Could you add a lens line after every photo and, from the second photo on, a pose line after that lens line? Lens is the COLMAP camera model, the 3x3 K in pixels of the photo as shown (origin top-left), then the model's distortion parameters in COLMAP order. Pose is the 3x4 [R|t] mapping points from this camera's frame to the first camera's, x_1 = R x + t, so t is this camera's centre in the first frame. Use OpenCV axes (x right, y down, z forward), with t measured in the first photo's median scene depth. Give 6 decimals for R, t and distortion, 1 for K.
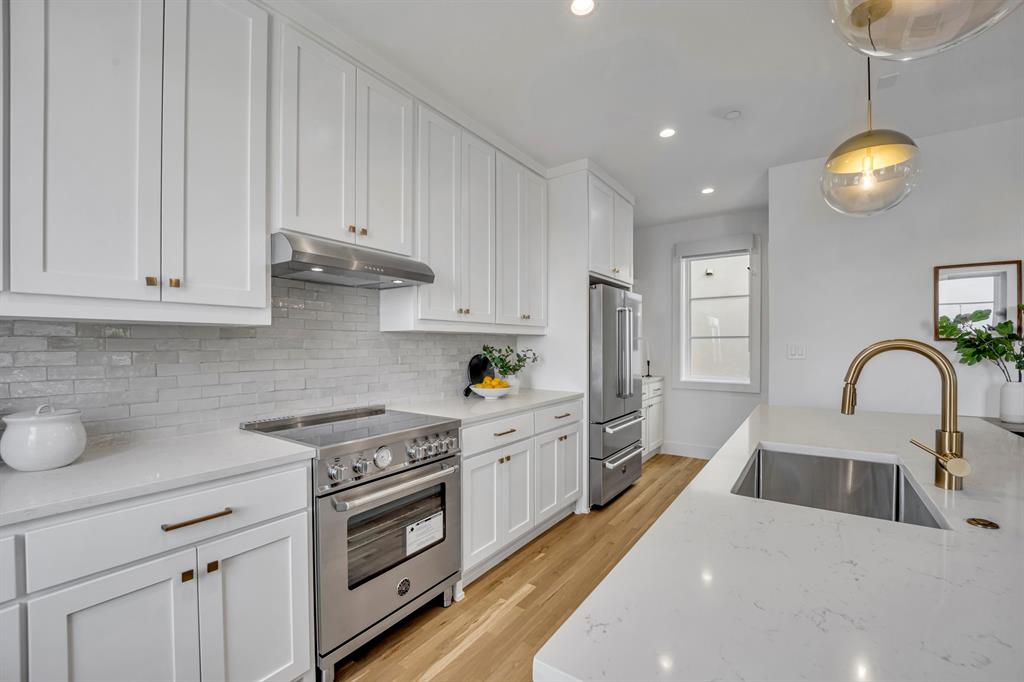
lens RADIAL K [[421.6, 0, 509.1], [0, 421.6, 349.2], [0, 0, 1]] dist [-0.015549, 0.000442]
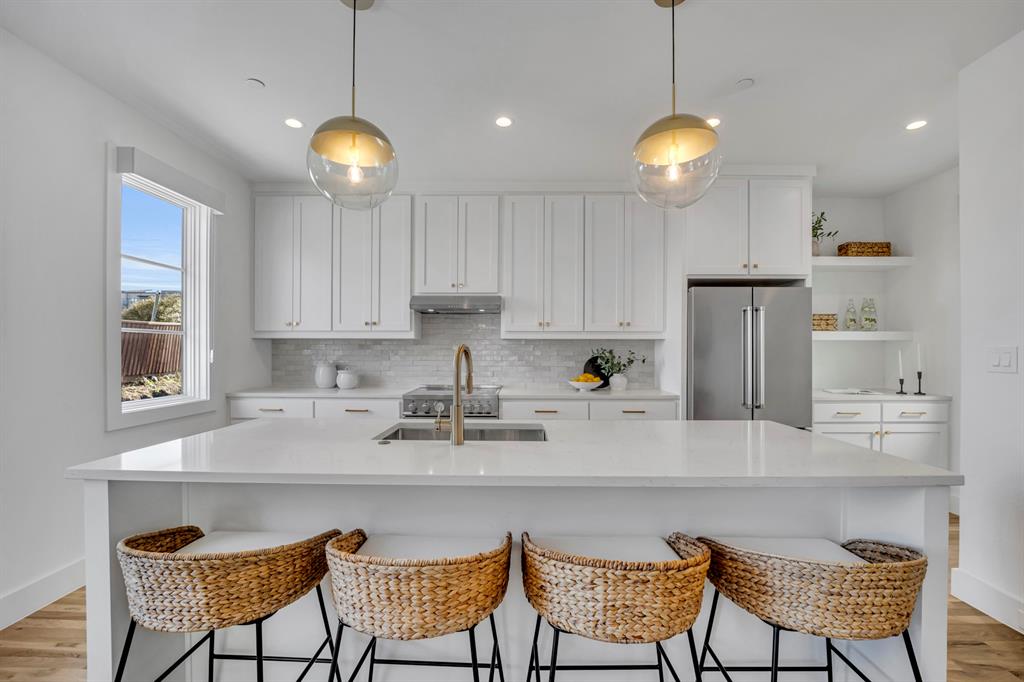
lens RADIAL K [[421.6, 0, 515.0], [0, 421.6, 350.9], [0, 0, 1]] dist [-0.015549, 0.000442]
pose [[0.579229, 0.005887, -0.815144, 0.948922], [-0.011686, 0.999931, -0.001082, 0.001848], [0.815081, 0.010153, 0.579258, 0.105185]]
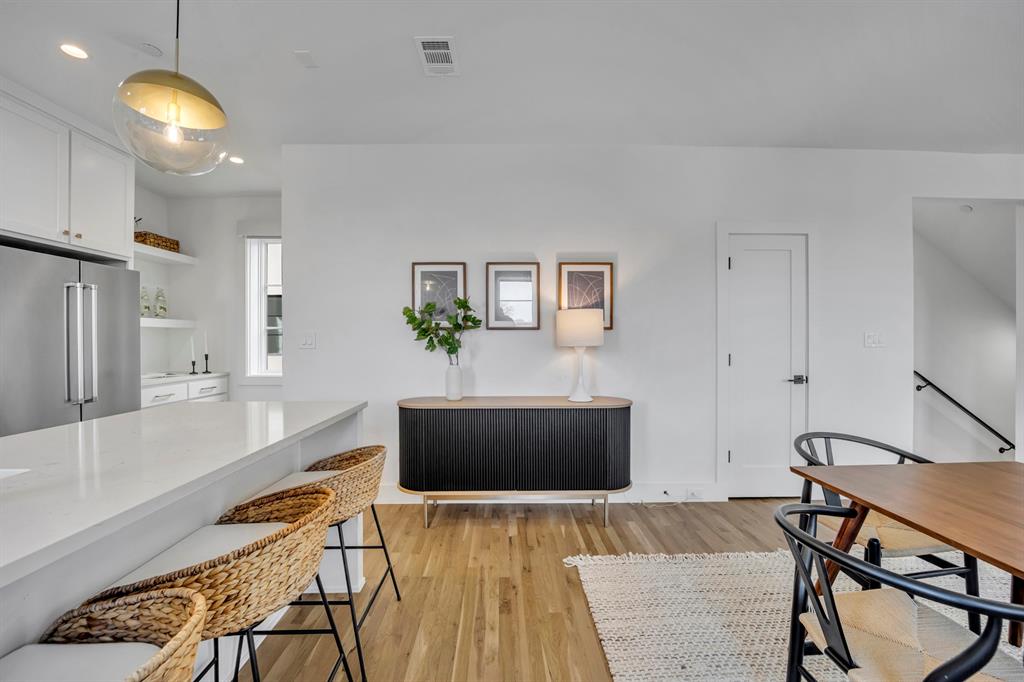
lens RADIAL K [[421.6, 0, 501.2], [0, 421.6, 341.4], [0, 0, 1]] dist [-0.015549, 0.000442]
pose [[0.820272, -0.002657, 0.571968, 0.632568], [0.007361, 0.999955, -0.005912, 0.019581], [-0.571927, 0.009060, 0.820255, -0.050855]]
